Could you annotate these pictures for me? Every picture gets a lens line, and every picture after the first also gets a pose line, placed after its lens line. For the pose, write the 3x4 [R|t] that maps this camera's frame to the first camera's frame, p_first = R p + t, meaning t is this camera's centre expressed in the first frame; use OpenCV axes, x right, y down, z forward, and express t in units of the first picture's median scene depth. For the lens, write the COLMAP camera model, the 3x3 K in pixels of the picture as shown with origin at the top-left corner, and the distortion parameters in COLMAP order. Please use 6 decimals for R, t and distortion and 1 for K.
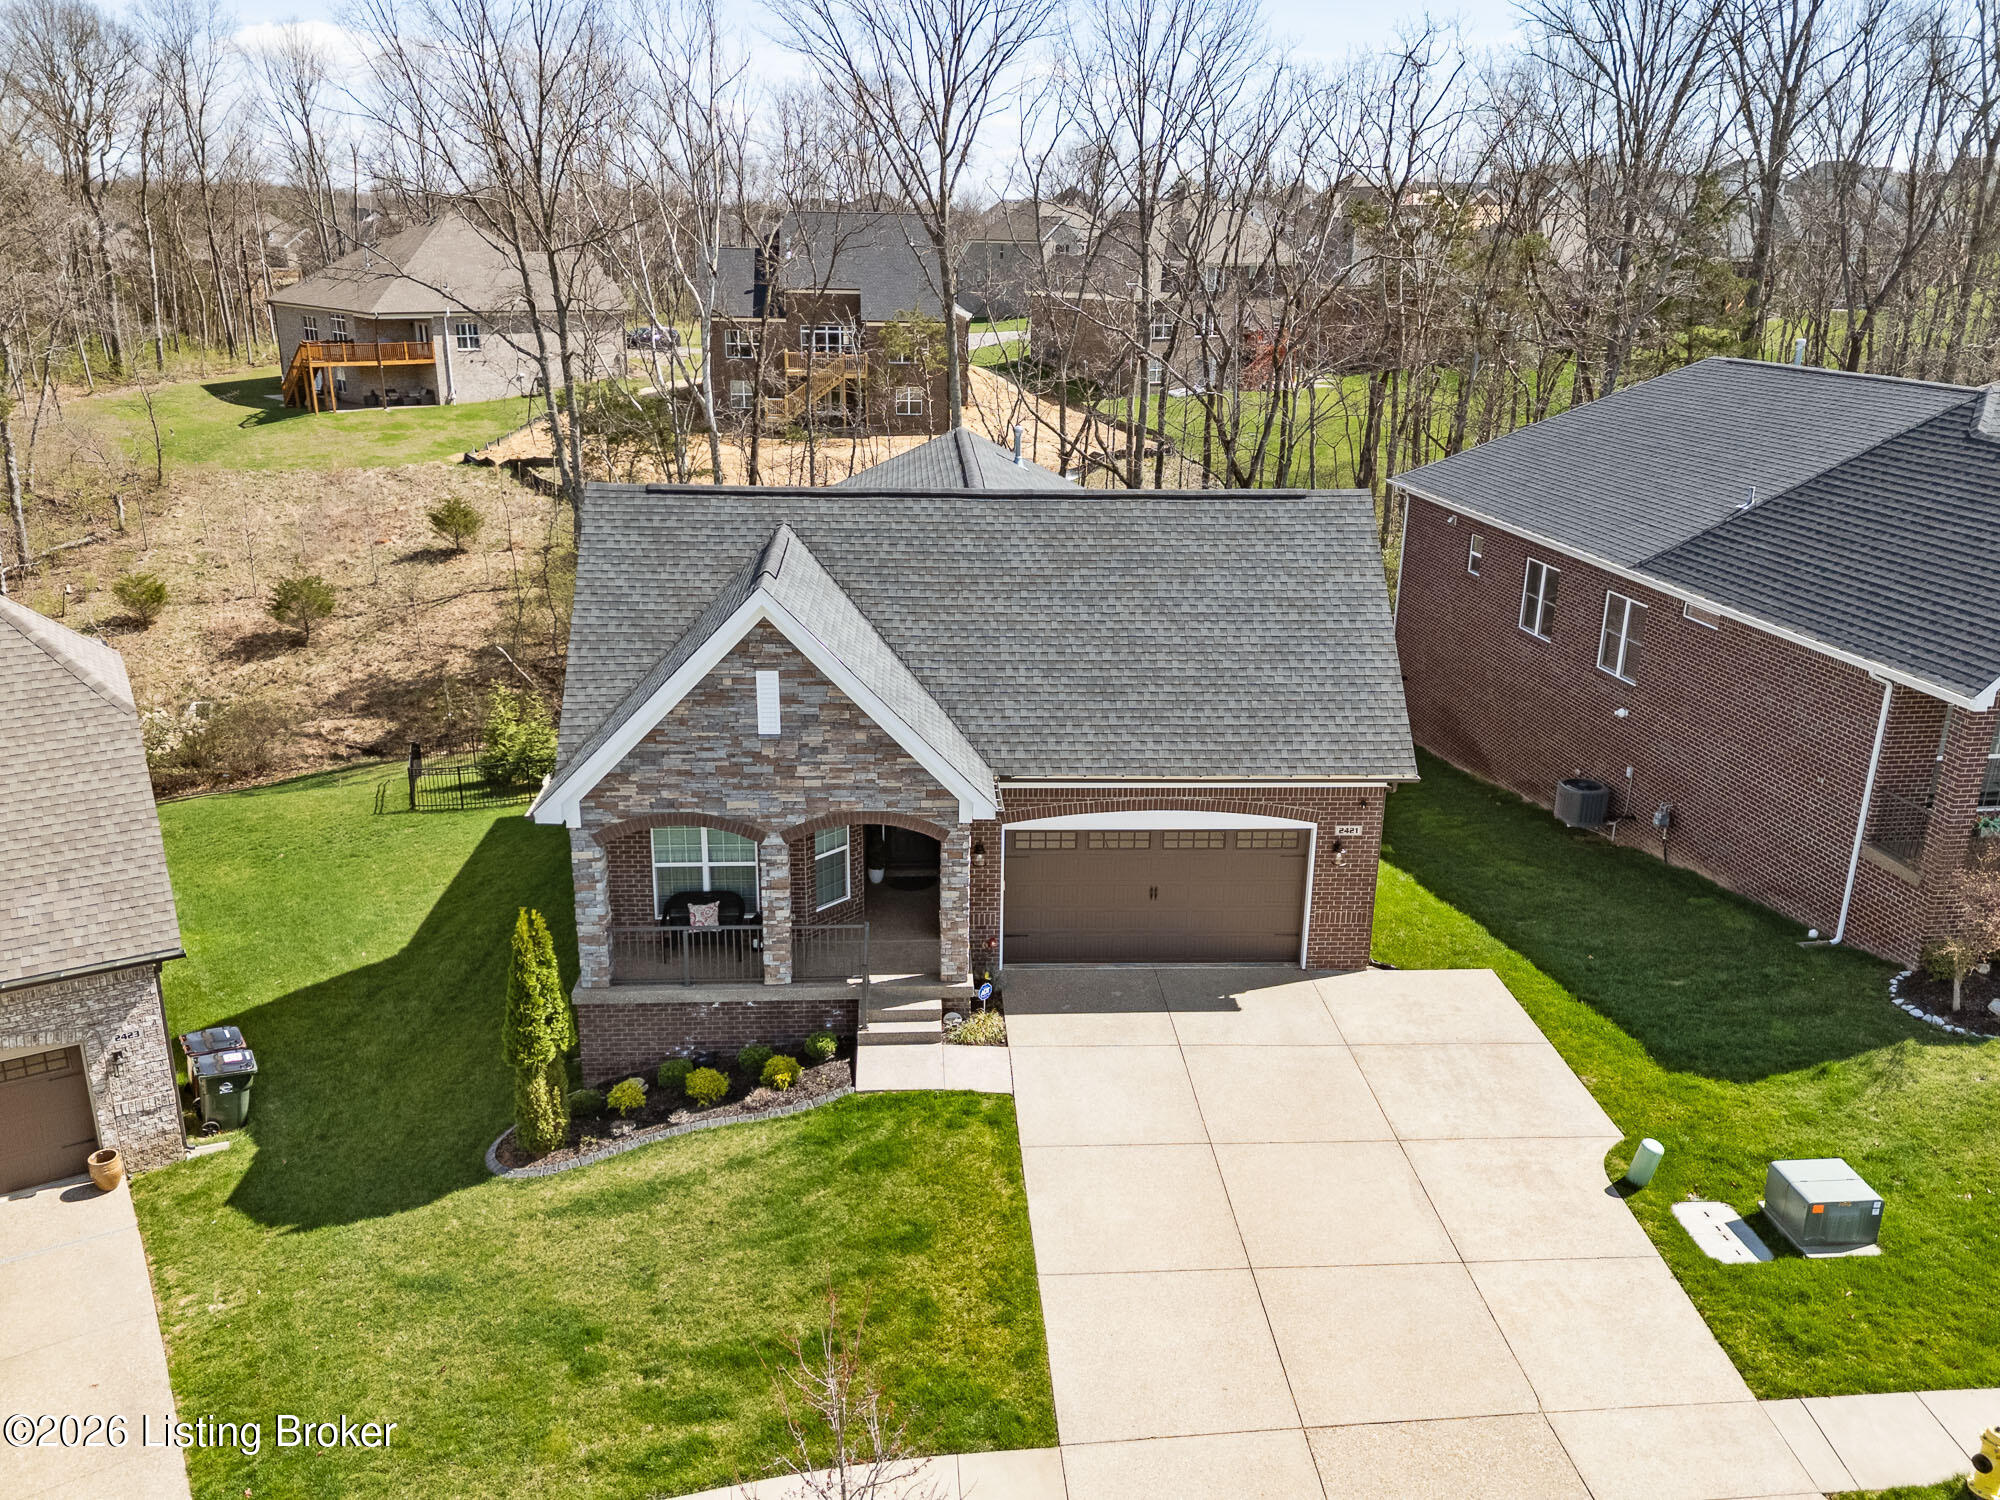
lens RADIAL K [[1464.8, 0, 1000.0], [0, 1464.8, 750.0], [0, 0, 1]] dist [0.097102, -0.091788]
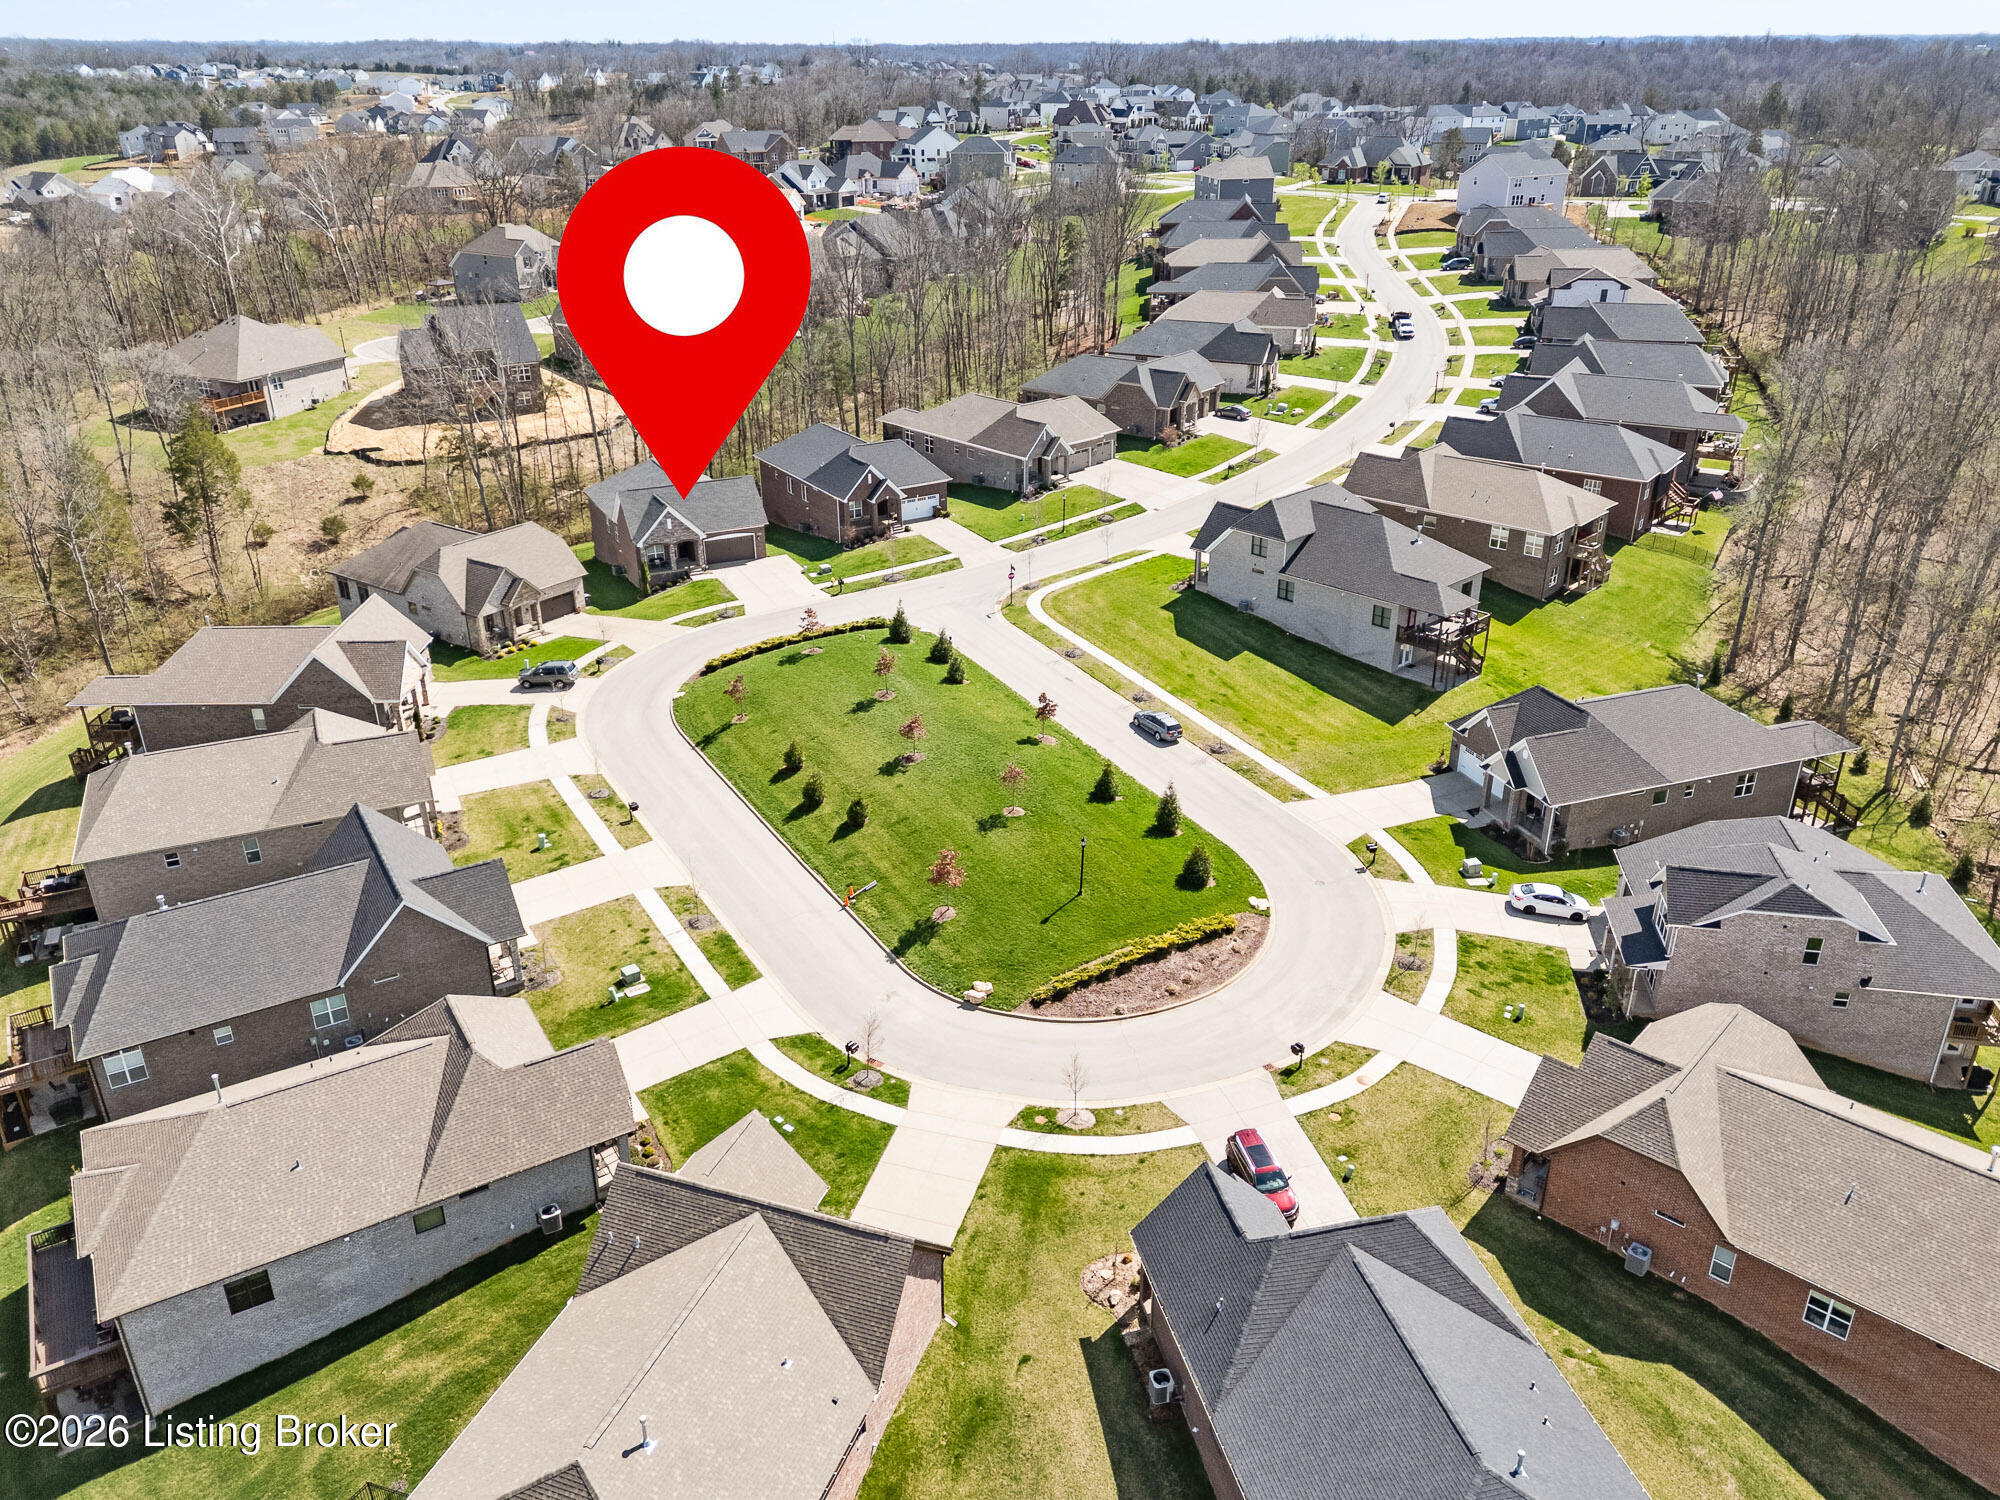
lens RADIAL K [[1451.5, 0, 940.2], [0, 1451.5, 751.6], [0, 0, 1]] dist [0.097788, -0.086887]
pose [[0.920591, -0.190407, 0.340966, -1.414192], [0.147100, 0.977849, 0.148903, 0.164722], [-0.361765, -0.086923, 0.928208, -5.379304]]
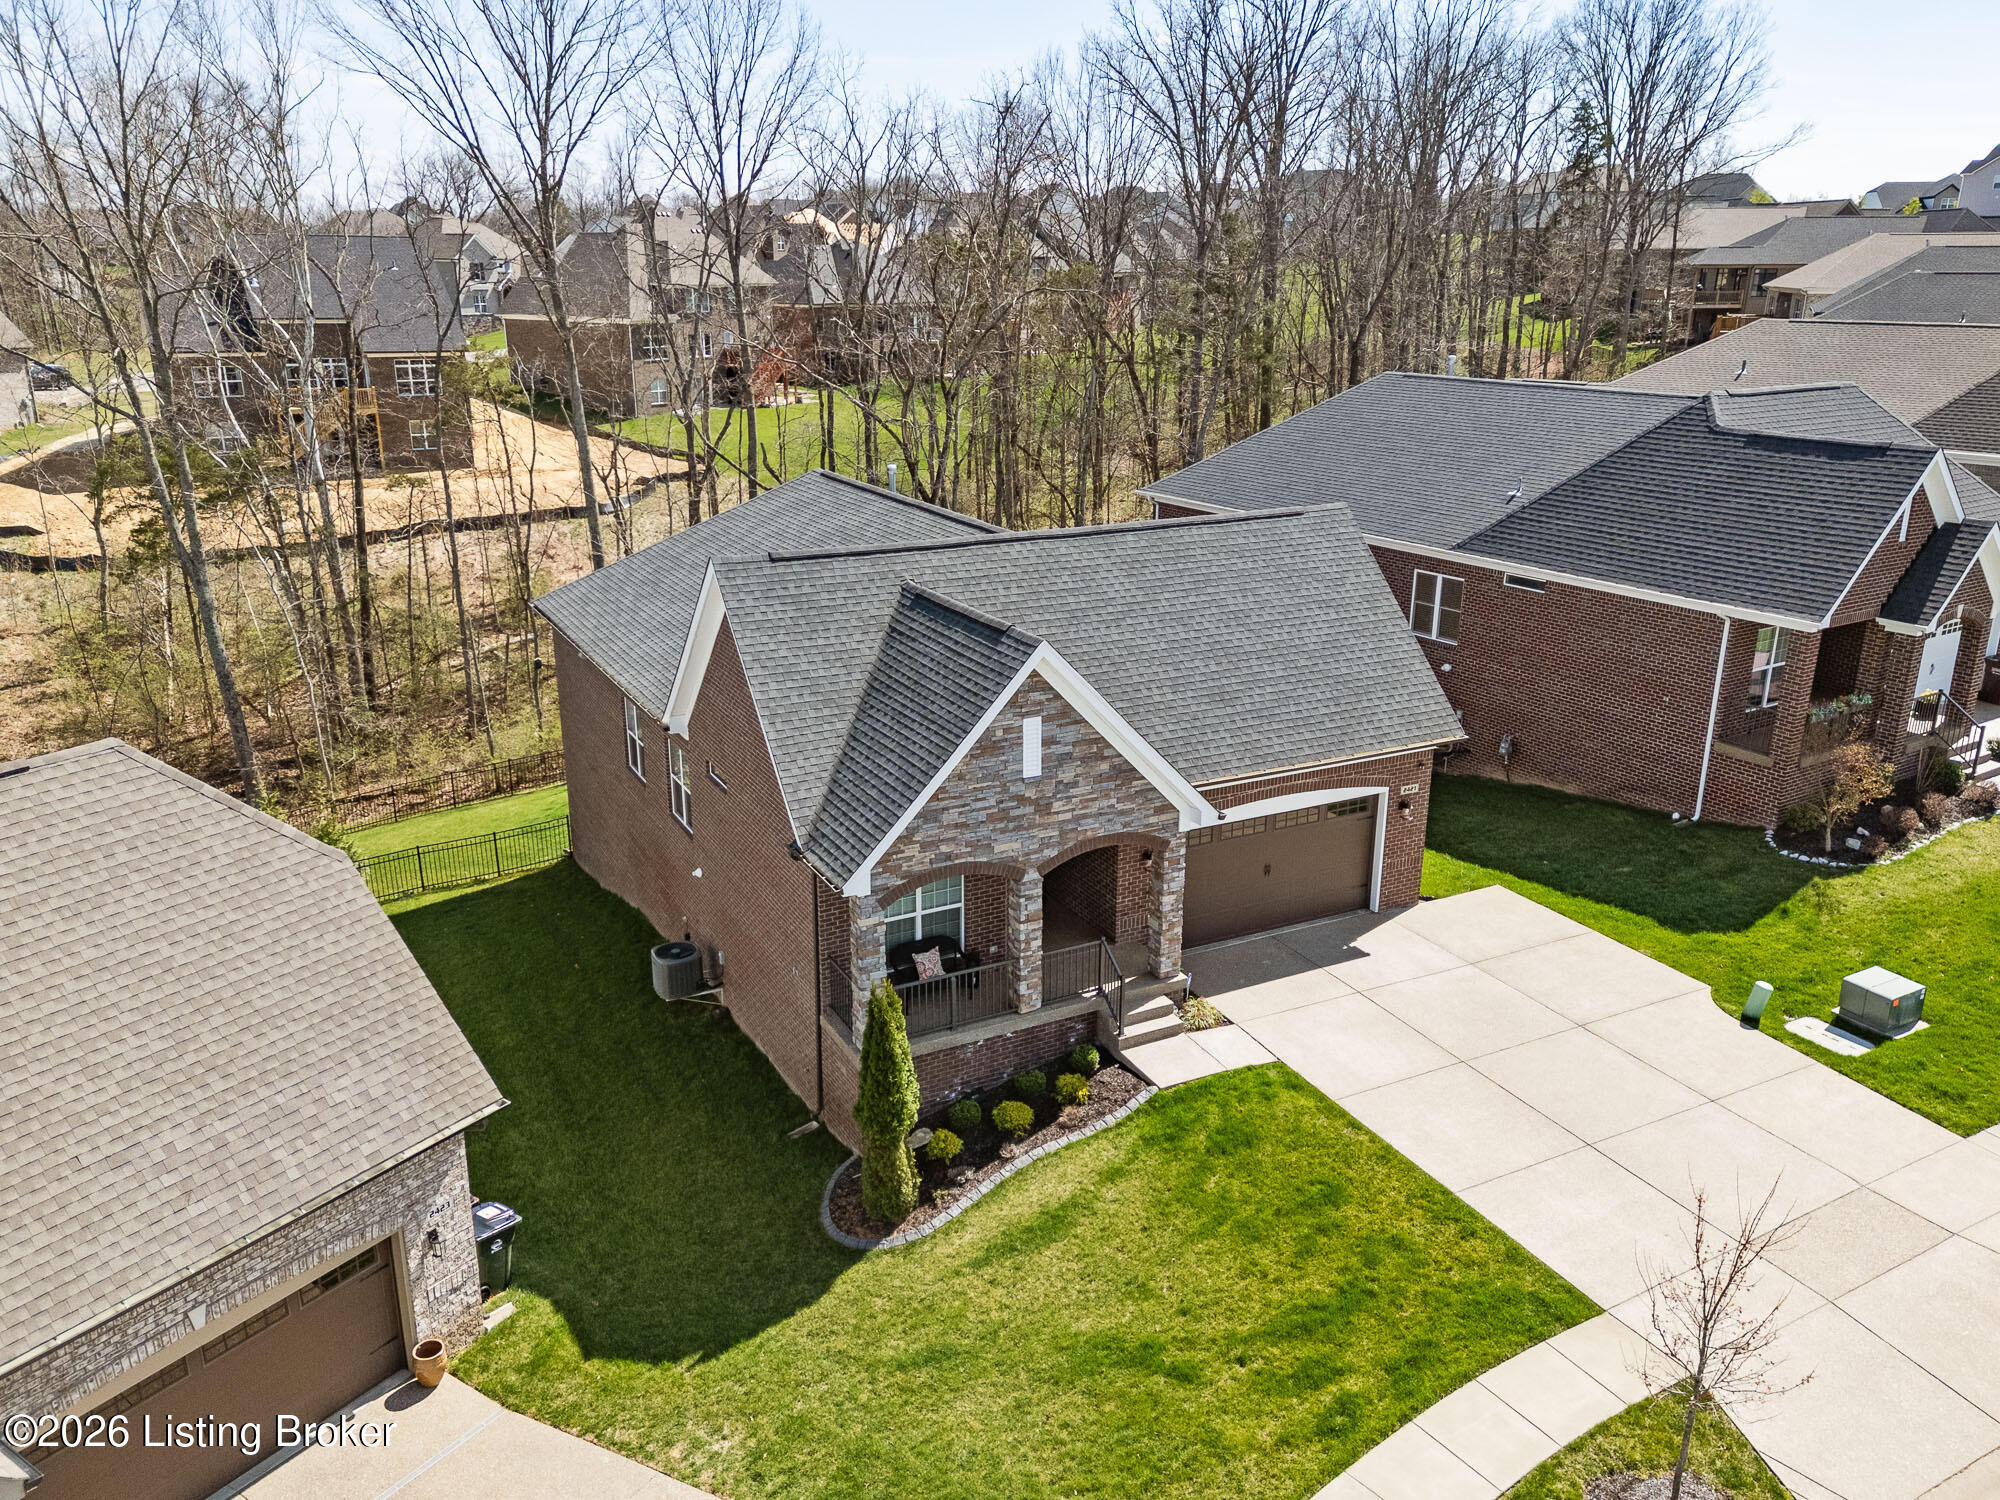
lens RADIAL K [[1451.5, 0, 940.2], [0, 1451.5, 751.6], [0, 0, 1]] dist [0.097788, -0.086887]
pose [[0.916009, -0.139108, 0.376266, -0.599249], [0.140053, 0.989829, 0.024991, -0.062996], [-0.375916, 0.029805, 0.926174, 0.050666]]
